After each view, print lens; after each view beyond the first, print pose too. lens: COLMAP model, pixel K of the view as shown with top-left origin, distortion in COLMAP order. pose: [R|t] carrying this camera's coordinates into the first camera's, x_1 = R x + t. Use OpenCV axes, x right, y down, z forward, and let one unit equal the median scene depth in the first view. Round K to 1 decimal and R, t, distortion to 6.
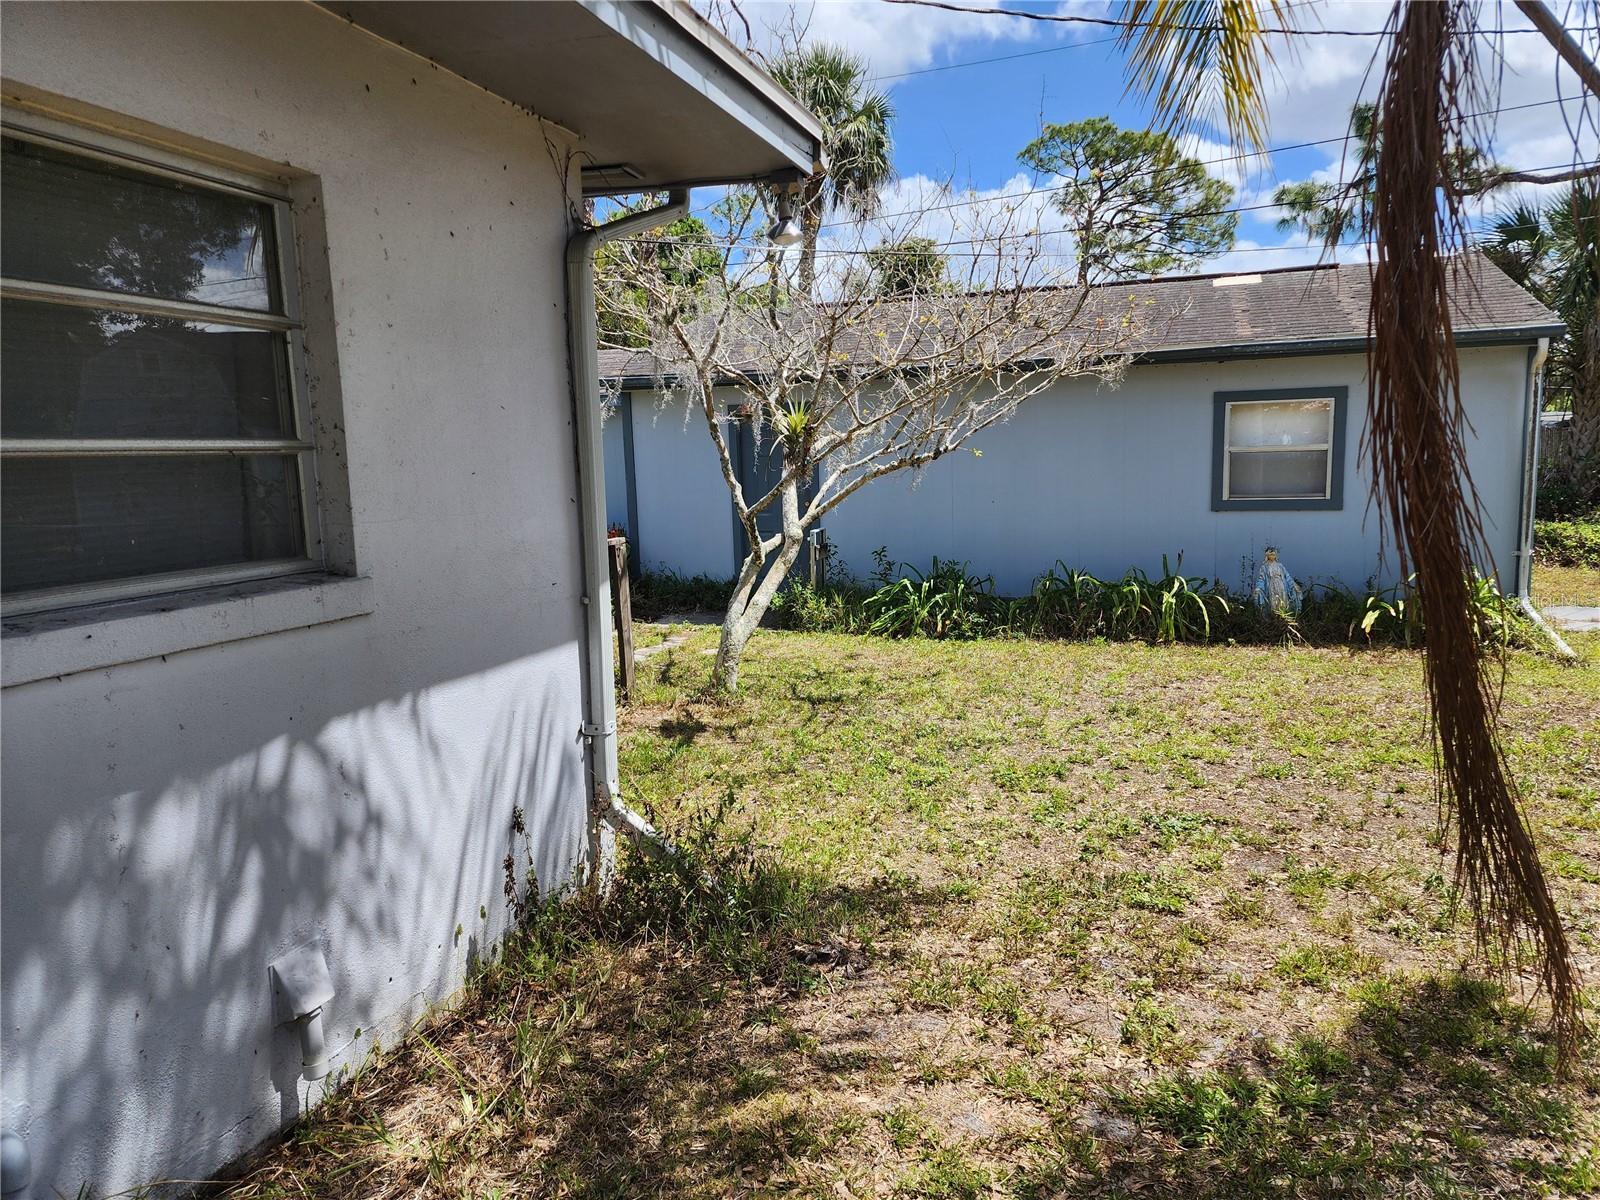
lens RADIAL K [[1066.6, 0, 805.9], [0, 1066.6, 600.2], [0, 0, 1]] dist [0.075328, -0.066625]
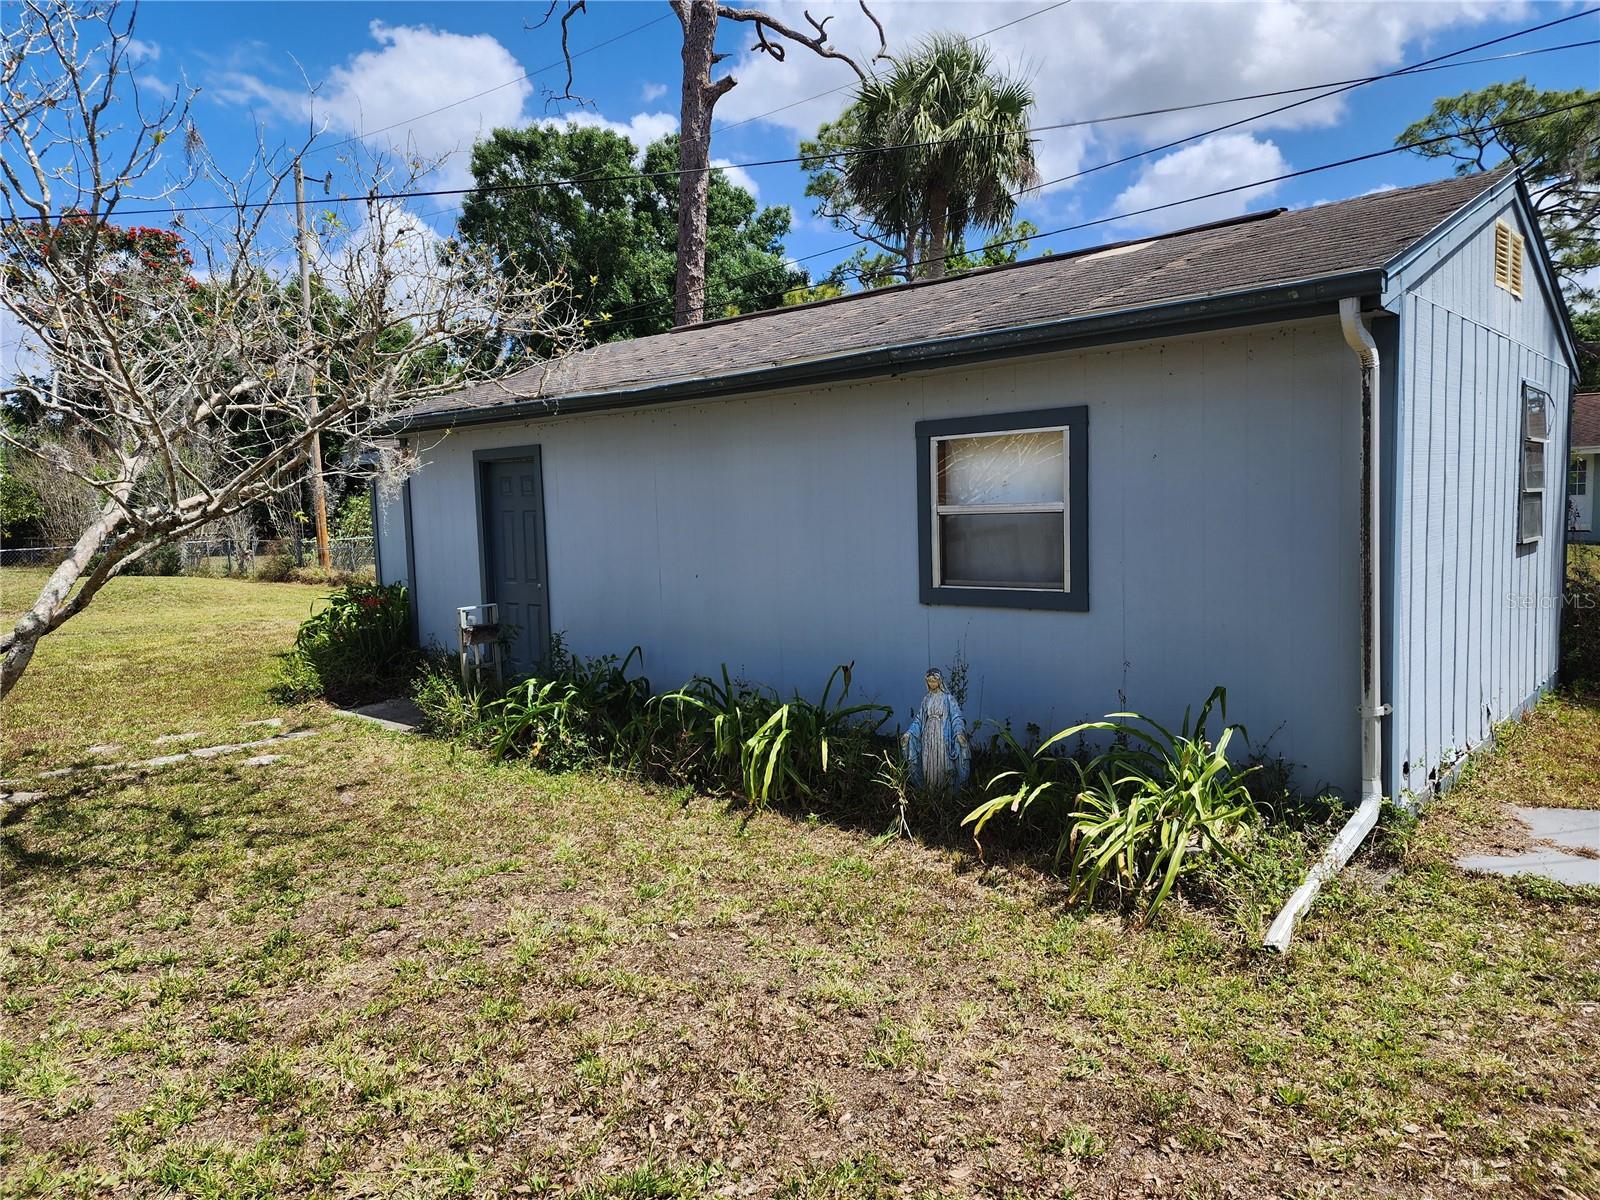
lens RADIAL K [[1066.6, 0, 807.3], [0, 1066.6, 592.6], [0, 0, 1]] dist [0.075328, -0.066625]
pose [[0.919580, 0.030218, -0.391740, 0.567096], [-0.049555, 0.997996, -0.039345, -0.061409], [0.389766, 0.055594, 0.919234, 0.387366]]
